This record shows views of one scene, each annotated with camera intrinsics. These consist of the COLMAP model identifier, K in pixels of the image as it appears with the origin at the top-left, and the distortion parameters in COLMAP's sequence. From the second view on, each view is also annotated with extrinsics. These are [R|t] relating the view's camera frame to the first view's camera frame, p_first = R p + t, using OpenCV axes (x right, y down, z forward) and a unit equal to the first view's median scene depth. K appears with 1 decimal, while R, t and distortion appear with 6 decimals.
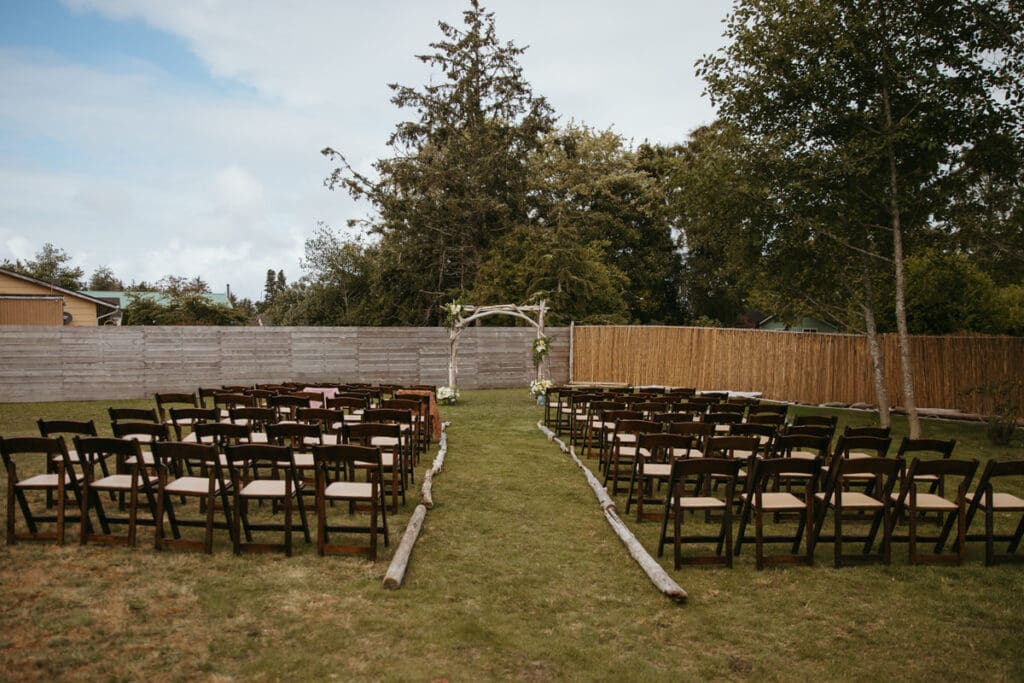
lens RADIAL K [[1076.9, 0, 512.0], [0, 1076.9, 341.5], [0, 0, 1]] dist [-0.001078, 0.001245]
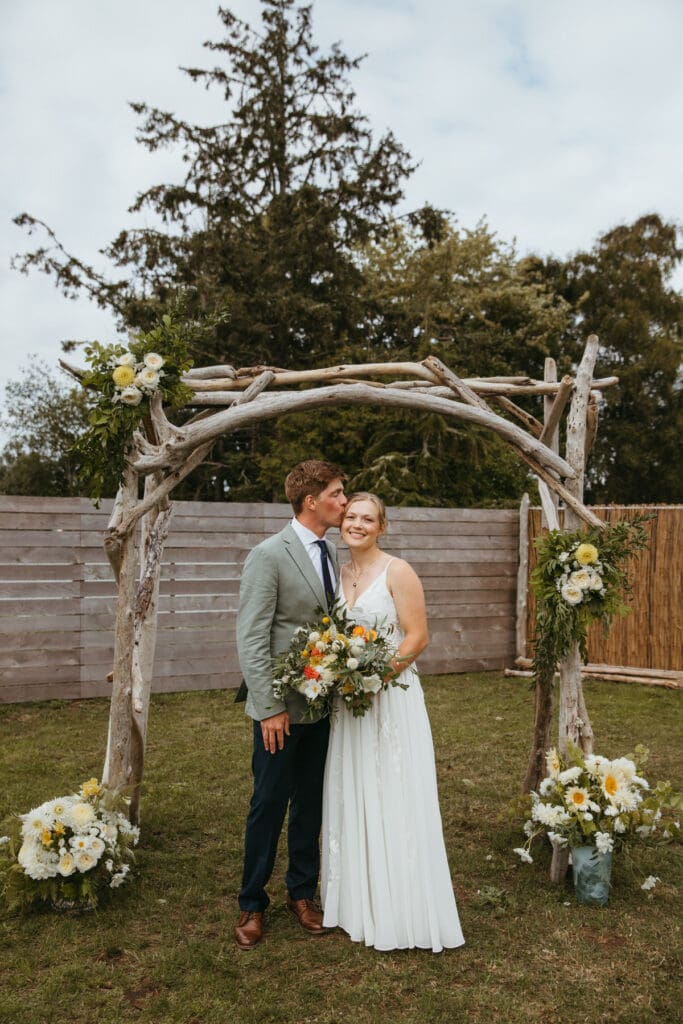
lens RADIAL K [[804.5, 0, 317.2], [0, 804.5, 484.0], [0, 0, 1]] dist [0.000519, 0.000378]
pose [[0.999861, 0.013604, 0.009686, -0.013884], [-0.012805, 0.996847, -0.078302, 0.000310], [-0.010721, 0.078168, 0.996883, 0.570904]]
